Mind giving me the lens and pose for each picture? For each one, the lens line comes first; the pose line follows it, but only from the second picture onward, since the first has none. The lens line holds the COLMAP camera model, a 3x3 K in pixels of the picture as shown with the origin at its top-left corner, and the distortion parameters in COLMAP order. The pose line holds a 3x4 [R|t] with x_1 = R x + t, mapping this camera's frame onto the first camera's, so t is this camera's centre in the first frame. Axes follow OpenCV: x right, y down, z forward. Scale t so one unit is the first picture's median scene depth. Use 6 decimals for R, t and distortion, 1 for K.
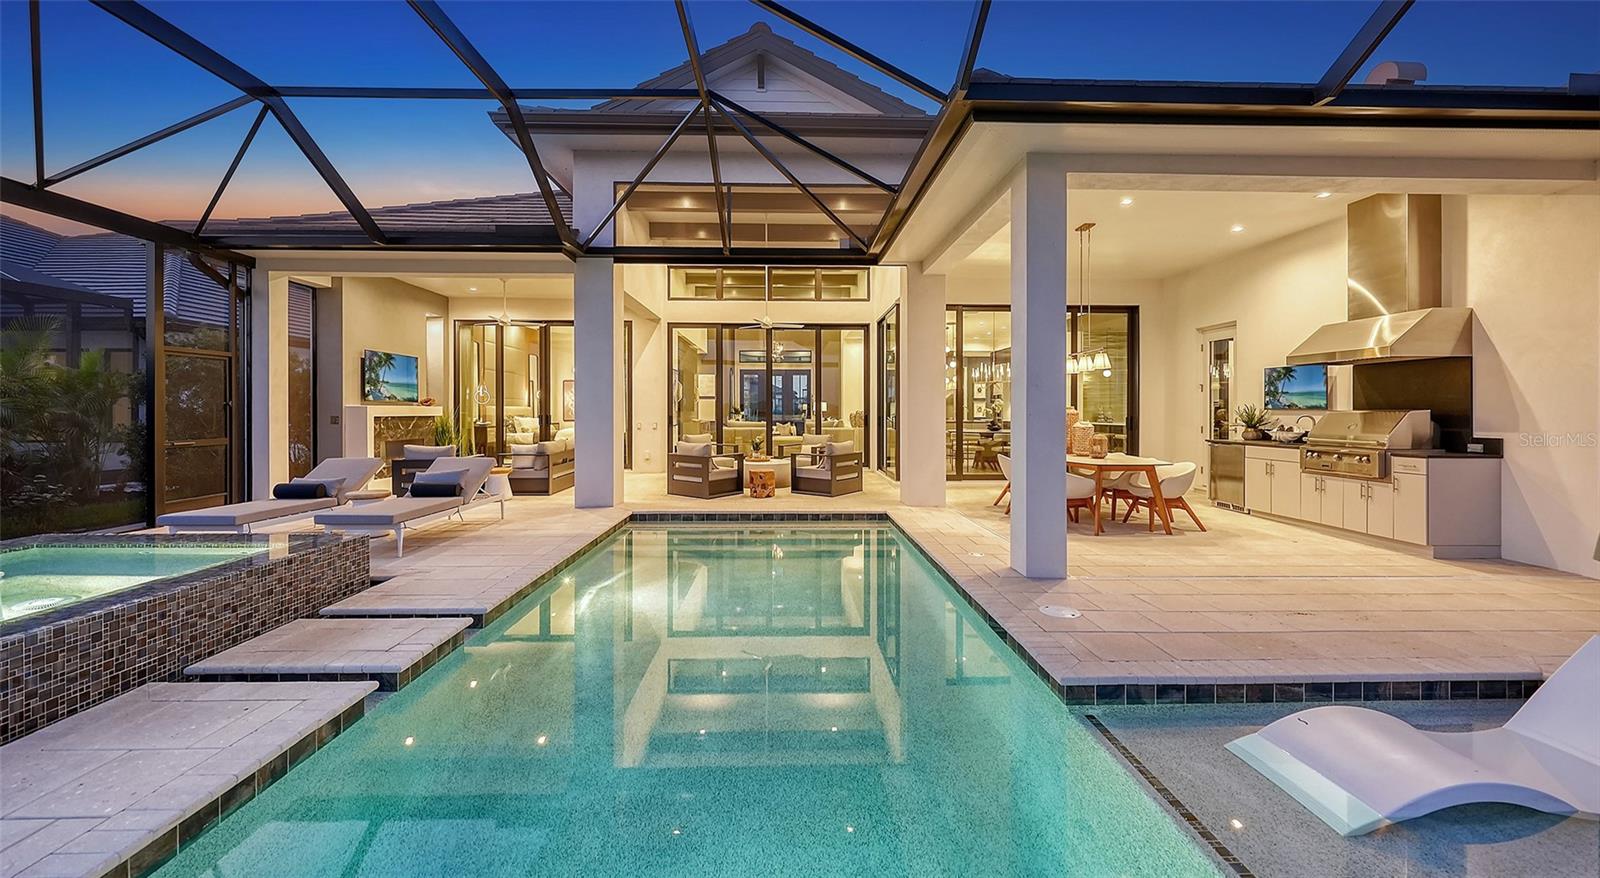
lens RADIAL K [[638.8, 0, 808.4], [0, 638.8, 412.7], [0, 0, 1]] dist [-0.002350, -0.000353]
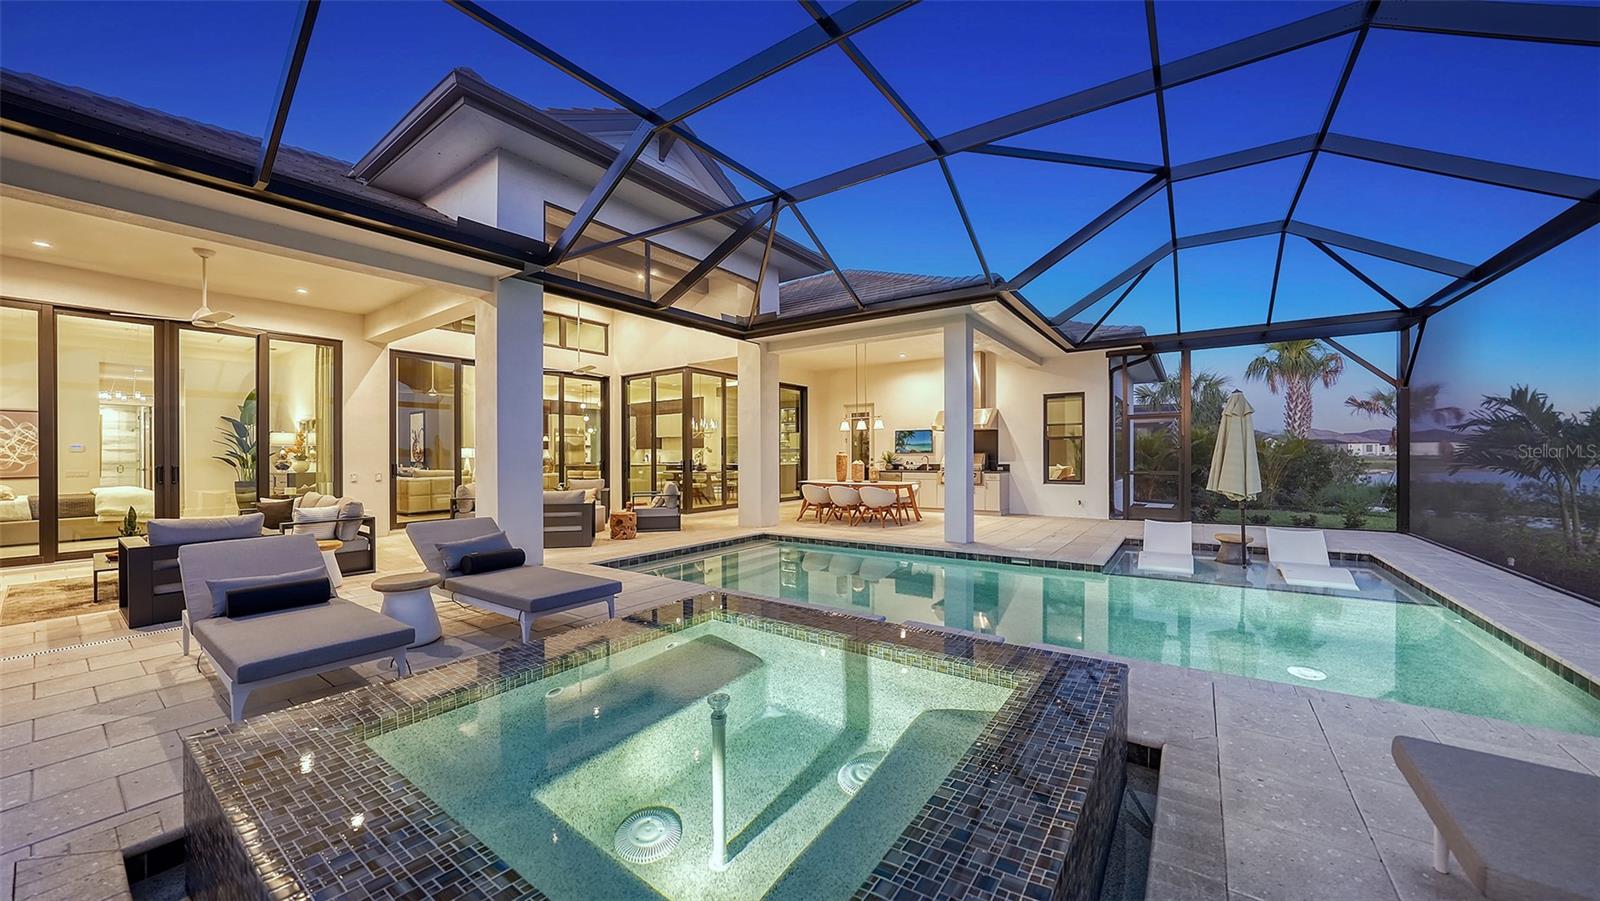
lens RADIAL K [[552.4, 0, 821.6], [0, 552.4, 462.0], [0, 0, 1]] dist [-0.025691, 0.005217]
pose [[0.587532, -0.016241, 0.809038, -0.737752], [0.011138, 0.999866, 0.011983, -0.000486], [-0.809124, 0.001971, 0.587634, 0.249368]]
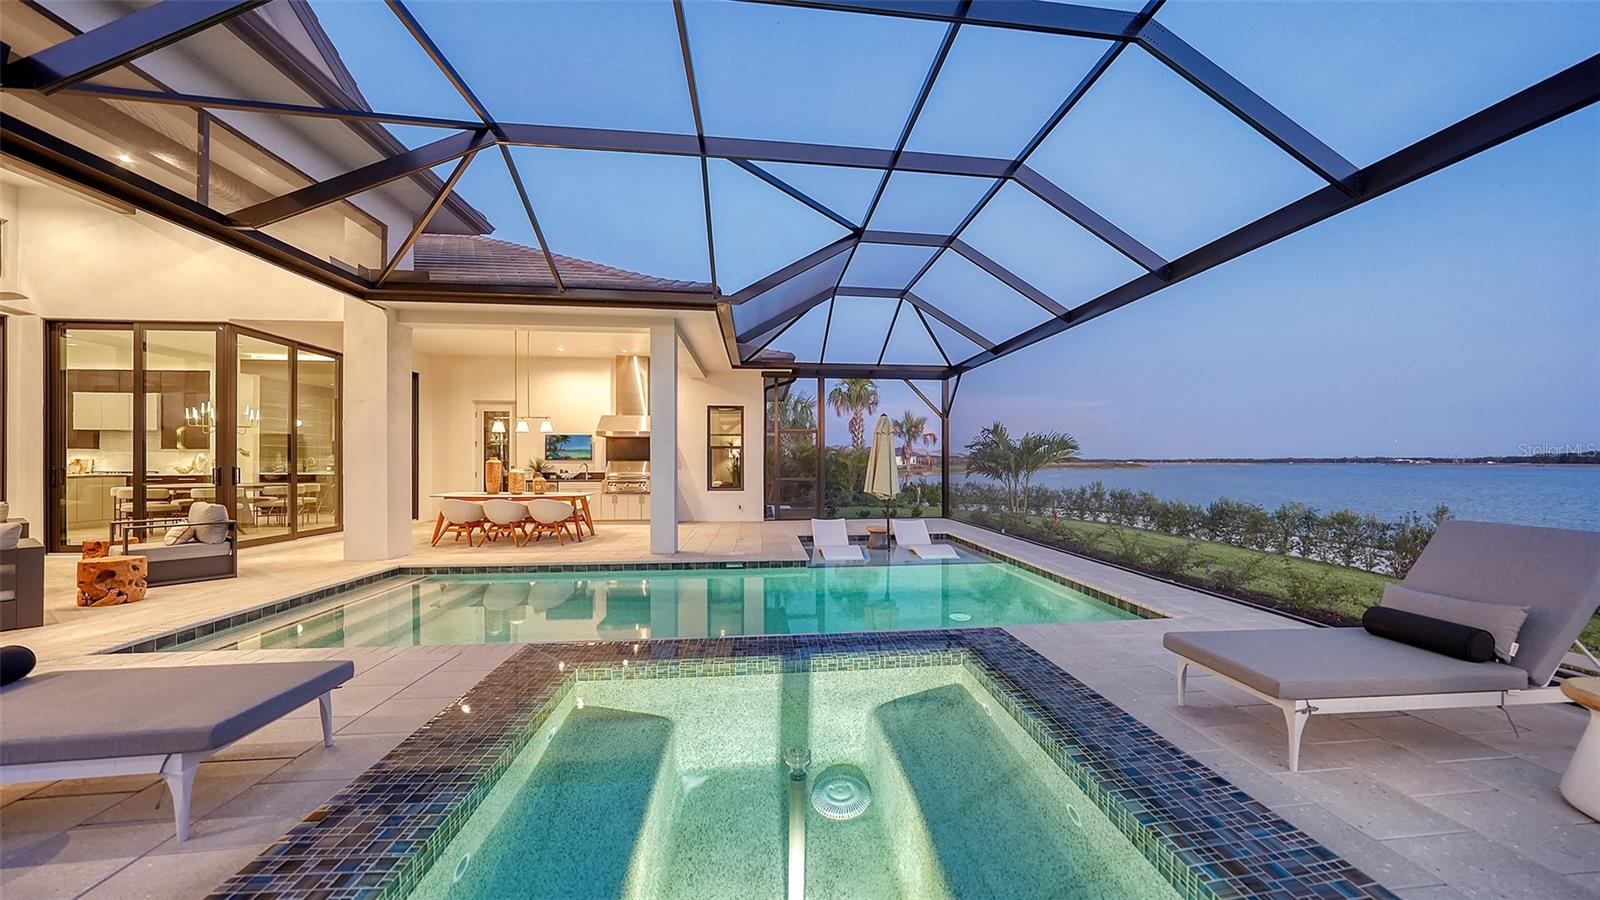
lens RADIAL K [[552.4, 0, 821.6], [0, 552.4, 461.5], [0, 0, 1]] dist [-0.025691, 0.005217]
pose [[-0.084190, -0.000091, 0.996450, -0.767640], [0.003420, 0.999994, 0.000380, 0.000710], [-0.996444, 0.003440, -0.084190, 0.443813]]
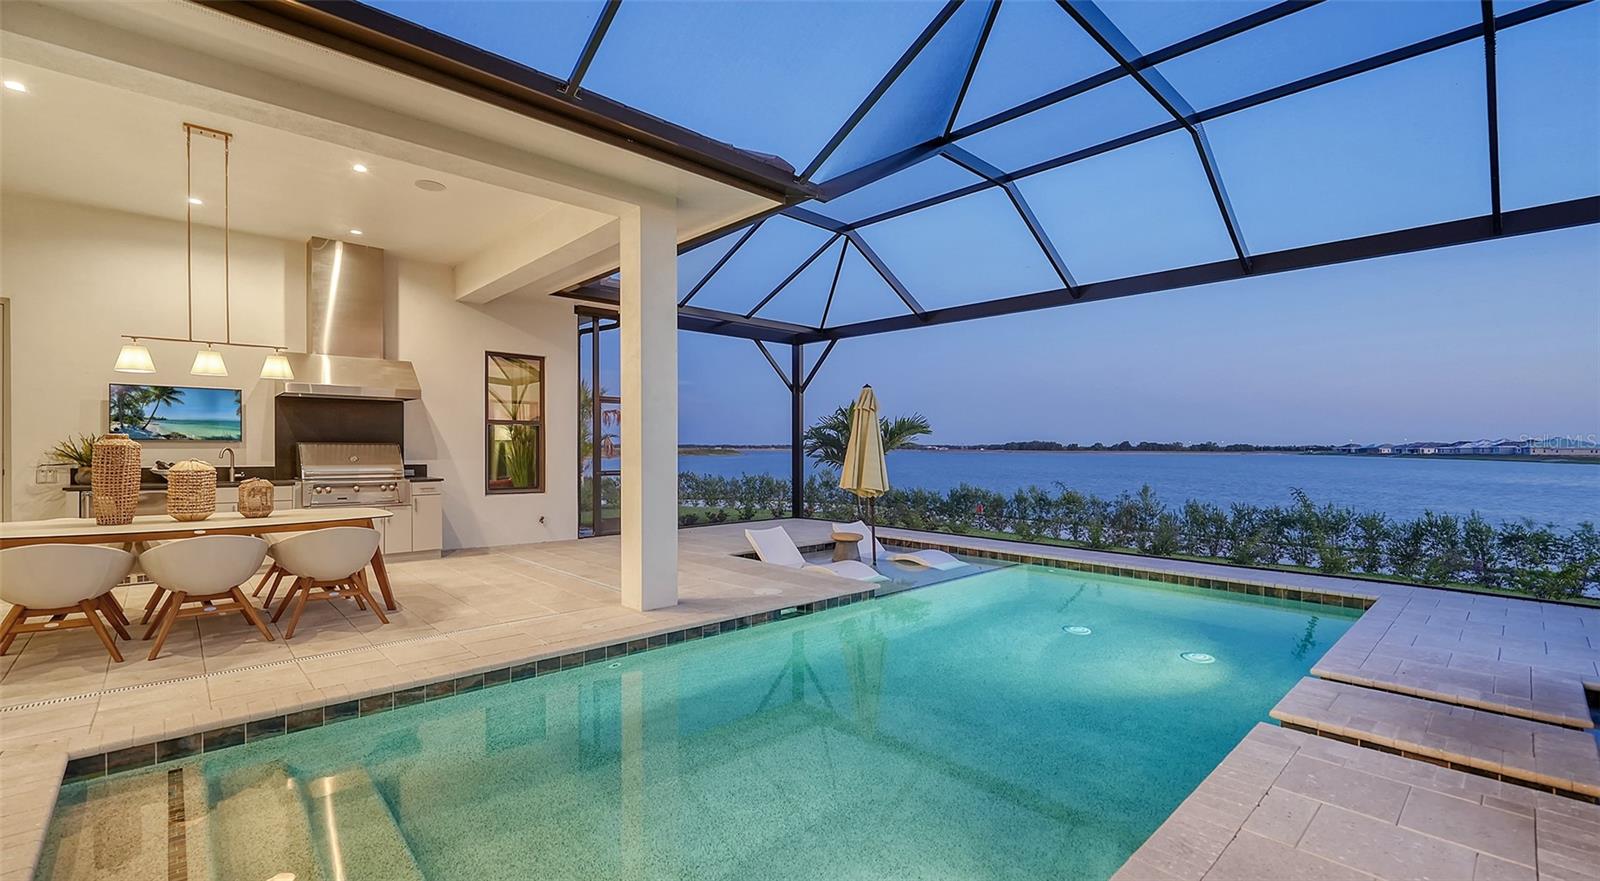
lens RADIAL K [[676.4, 0, 821.4], [0, 676.4, 458.6], [0, 0, 1]] dist [0.001582, 0.000193]
pose [[-0.670794, -0.016670, 0.741457, -0.394994], [-0.003341, 0.999805, 0.019456, -0.002371], [-0.741636, 0.010573, -0.670719, 0.966713]]
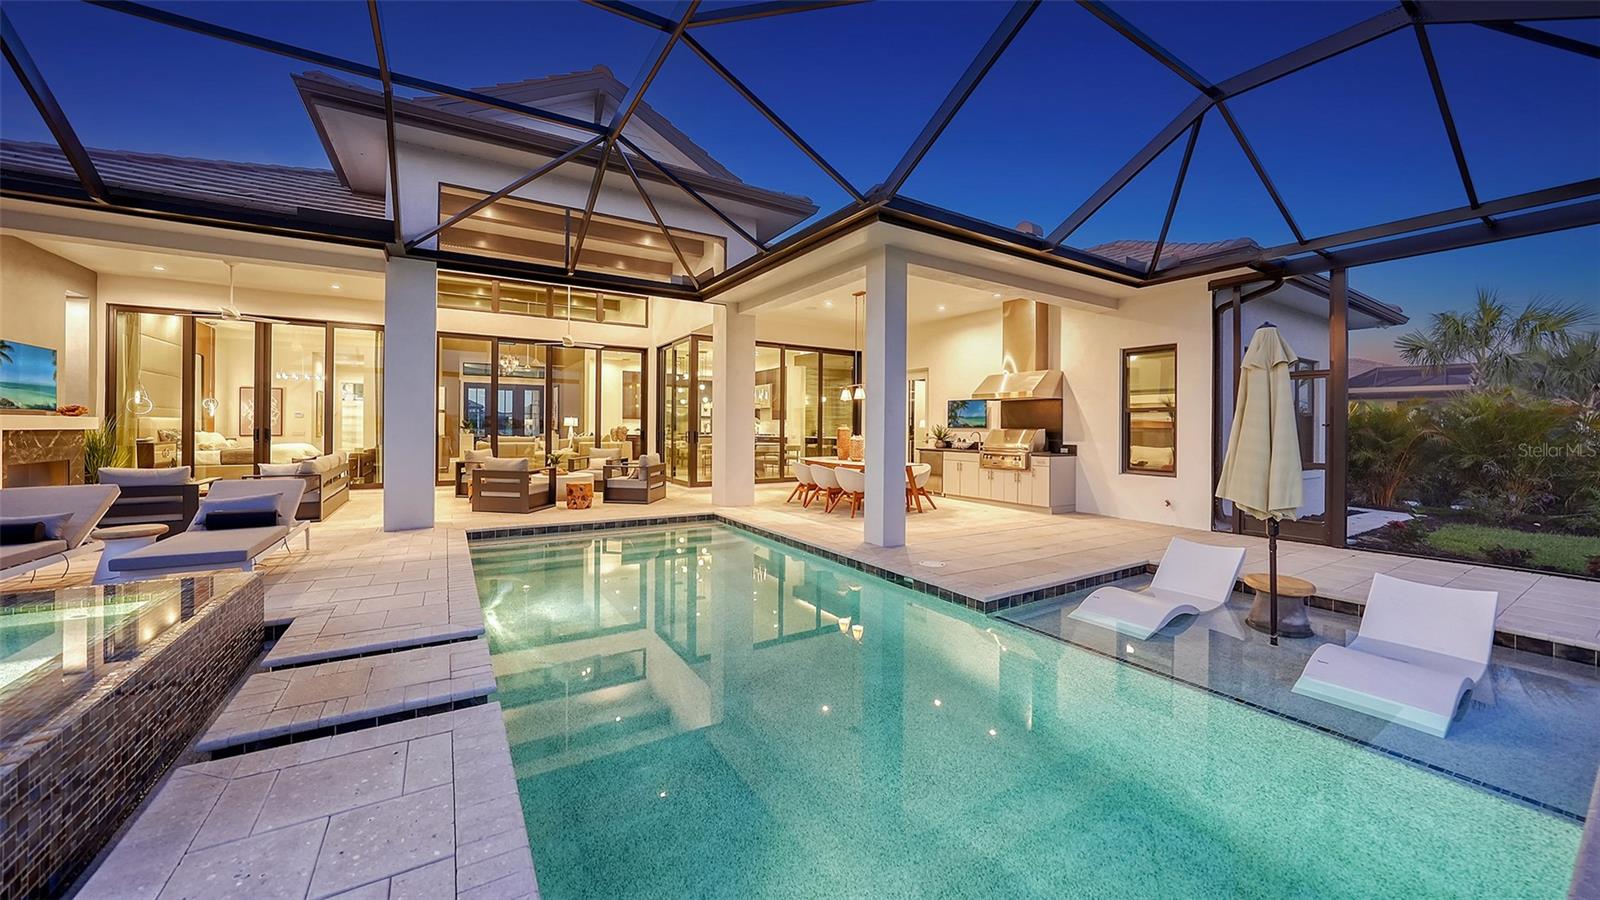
lens RADIAL K [[570.7, 0, 813.0], [0, 570.7, 428.8], [0, 0, 1]] dist [-0.016591, 0.000227]
pose [[0.858995, 0.004820, 0.511961, -0.267881], [-0.005517, 0.999985, -0.000158, -0.000525], [-0.511954, -0.002689, 0.859009, 0.000813]]
